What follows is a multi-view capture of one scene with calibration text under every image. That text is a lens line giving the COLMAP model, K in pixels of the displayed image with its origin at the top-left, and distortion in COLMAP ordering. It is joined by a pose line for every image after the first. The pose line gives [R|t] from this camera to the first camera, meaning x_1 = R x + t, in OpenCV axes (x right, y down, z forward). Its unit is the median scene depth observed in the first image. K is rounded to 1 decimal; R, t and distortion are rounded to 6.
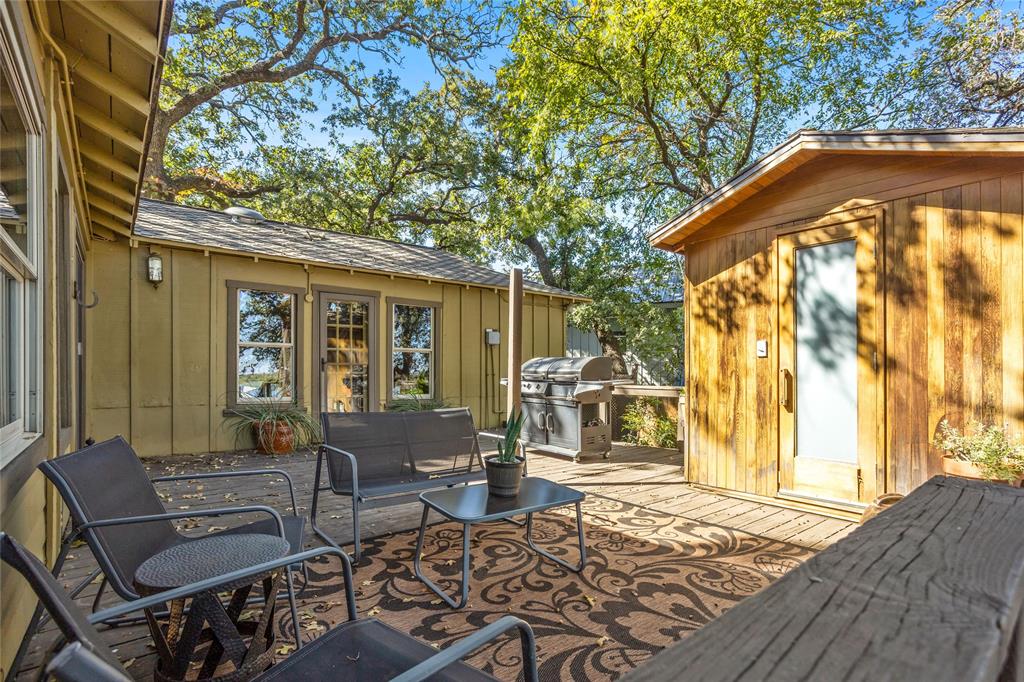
lens RADIAL K [[505.6, 0, 501.8], [0, 505.6, 333.1], [0, 0, 1]] dist [-0.042752, 0.031595]
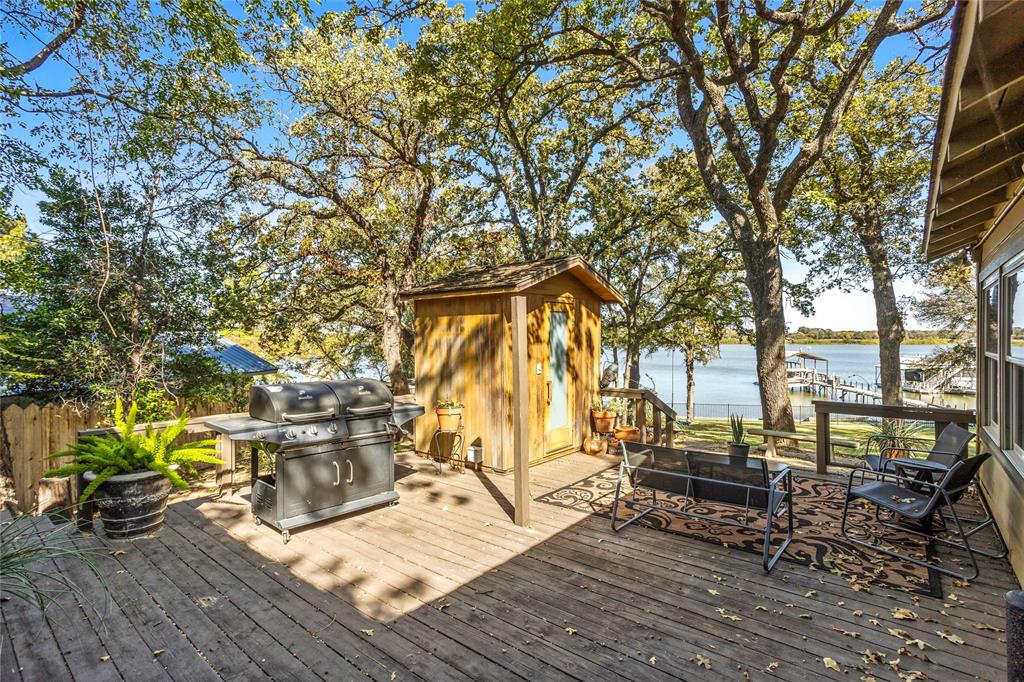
lens RADIAL K [[492.9, 0, 509.6], [0, 492.9, 336.5], [0, 0, 1]] dist [-0.047909, 0.029316]
pose [[-0.201196, -0.001794, 0.979549, -1.171696], [-0.063721, 0.997904, -0.011260, -0.061345], [-0.977476, -0.064683, -0.200889, 1.619700]]
